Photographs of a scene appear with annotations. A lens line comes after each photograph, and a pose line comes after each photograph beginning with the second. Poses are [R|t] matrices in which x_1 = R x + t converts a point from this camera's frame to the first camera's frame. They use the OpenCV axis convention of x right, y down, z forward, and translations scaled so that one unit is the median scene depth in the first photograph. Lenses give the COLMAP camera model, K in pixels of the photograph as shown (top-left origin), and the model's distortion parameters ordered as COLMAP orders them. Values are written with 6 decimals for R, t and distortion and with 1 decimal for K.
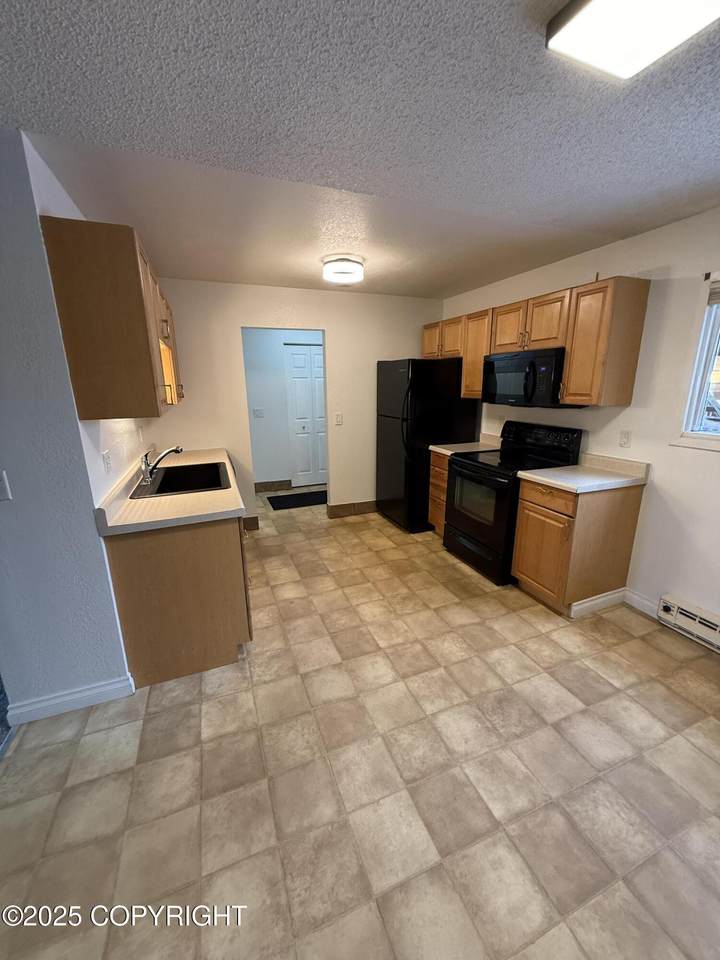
lens RADIAL K [[382.7, 0, 360.0], [0, 382.7, 480.0], [0, 0, 1]] dist [-0.001212, -0.000241]
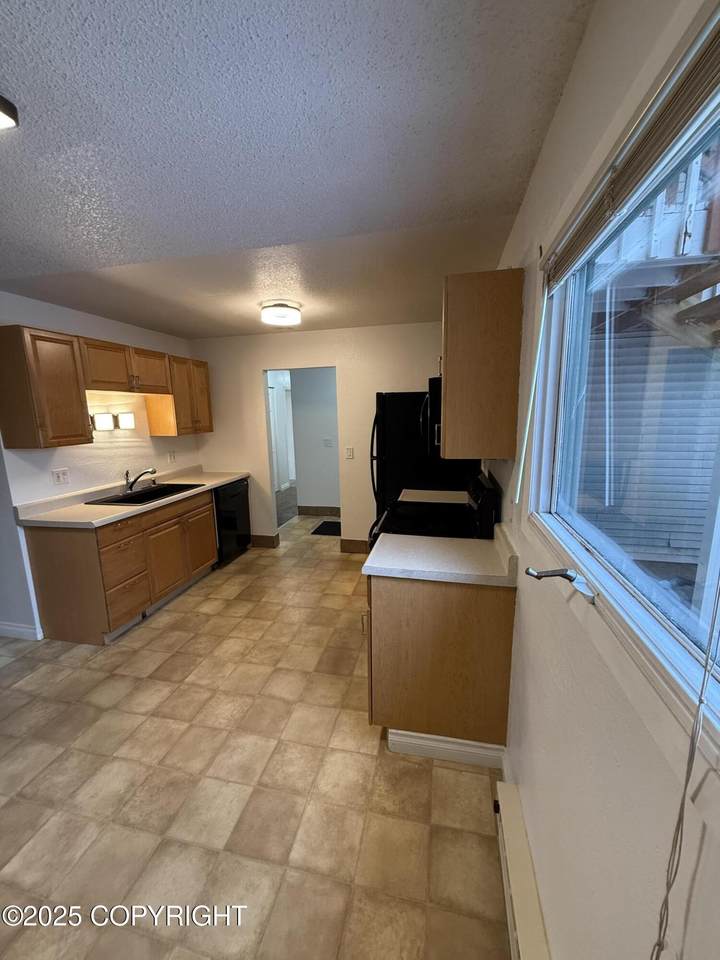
lens RADIAL K [[382.7, 0, 360.0], [0, 382.7, 480.0], [0, 0, 1]] dist [-0.001212, -0.000241]
pose [[0.824139, 0.094043, -0.558525, 0.899637], [-0.129157, 0.991342, -0.023659, -0.119662], [0.551464, 0.091636, 0.829150, 0.346187]]
